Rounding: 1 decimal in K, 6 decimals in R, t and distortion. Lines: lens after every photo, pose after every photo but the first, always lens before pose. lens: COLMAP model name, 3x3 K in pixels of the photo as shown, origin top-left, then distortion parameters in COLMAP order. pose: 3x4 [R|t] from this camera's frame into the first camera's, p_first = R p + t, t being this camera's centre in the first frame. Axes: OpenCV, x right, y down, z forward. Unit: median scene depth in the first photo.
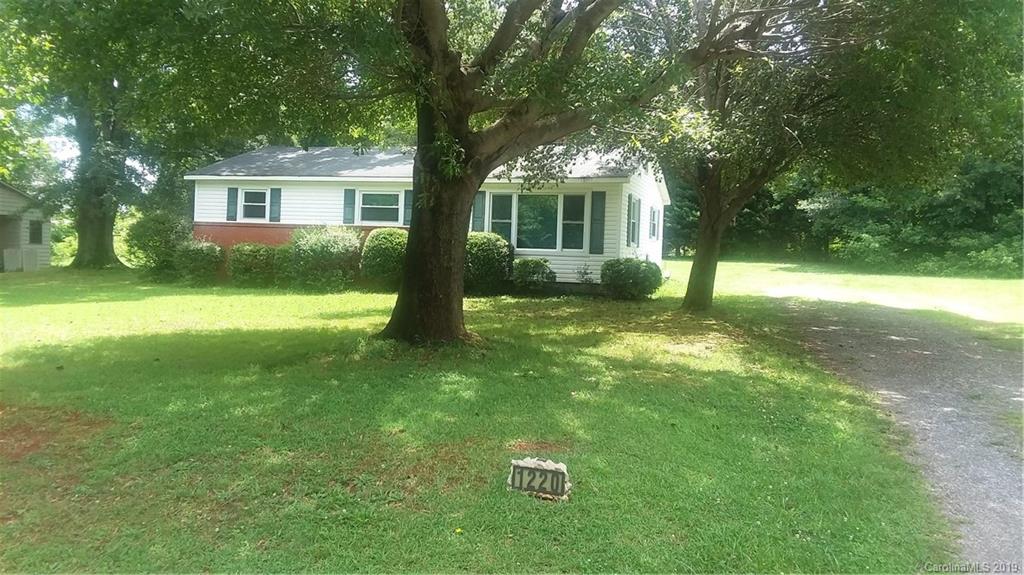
lens RADIAL K [[856.1, 0, 512.0], [0, 856.1, 287.5], [0, 0, 1]] dist [0.040612, -0.005702]
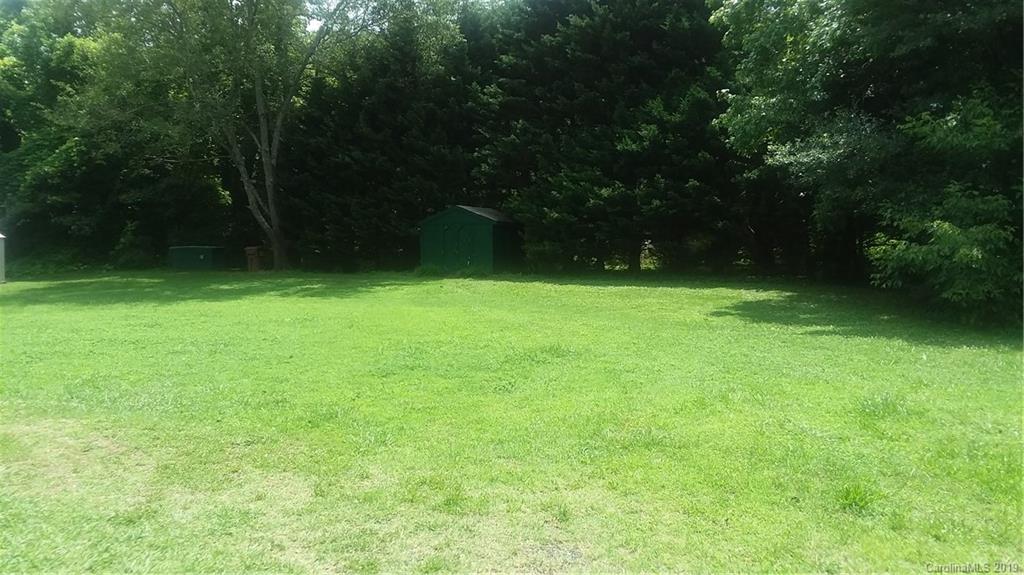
lens RADIAL K [[856.1, 0, 512.0], [0, 856.1, 287.5], [0, 0, 1]] dist [0.040612, -0.005702]
pose [[0.997889, -0.009160, -0.064287, 0.403455], [0.008827, 0.999946, -0.005448, -0.054364], [0.064333, 0.004869, 0.997917, 0.997261]]
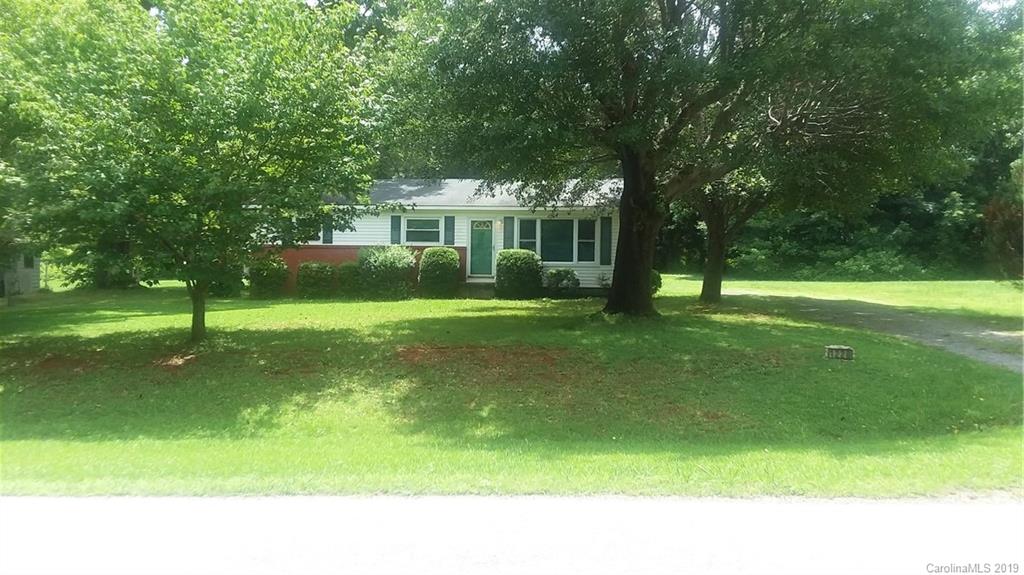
lens RADIAL K [[856.1, 0, 512.0], [0, 856.1, 287.5], [0, 0, 1]] dist [0.040612, -0.005702]
pose [[0.981680, -0.021430, 0.189329, -0.251487], [0.025928, 0.999437, -0.021314, 0.016330], [-0.188765, 0.025832, 0.981682, -0.211326]]
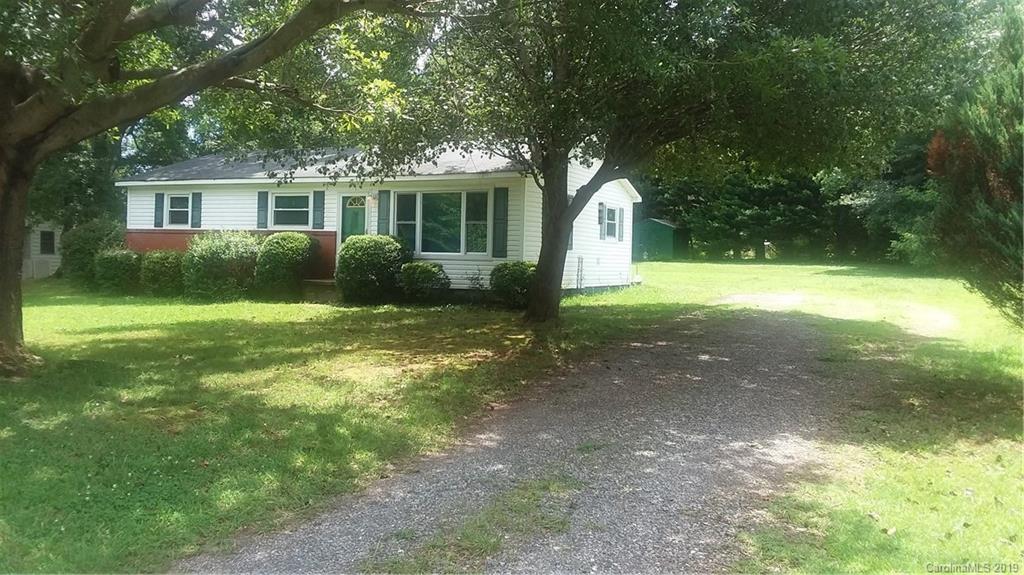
lens RADIAL K [[856.1, 0, 512.0], [0, 856.1, 287.5], [0, 0, 1]] dist [0.040612, -0.005702]
pose [[0.988723, -0.006213, -0.149624, 0.216013], [0.005334, 0.999966, -0.006276, -0.001780], [0.149658, 0.005407, 0.988723, 0.103457]]
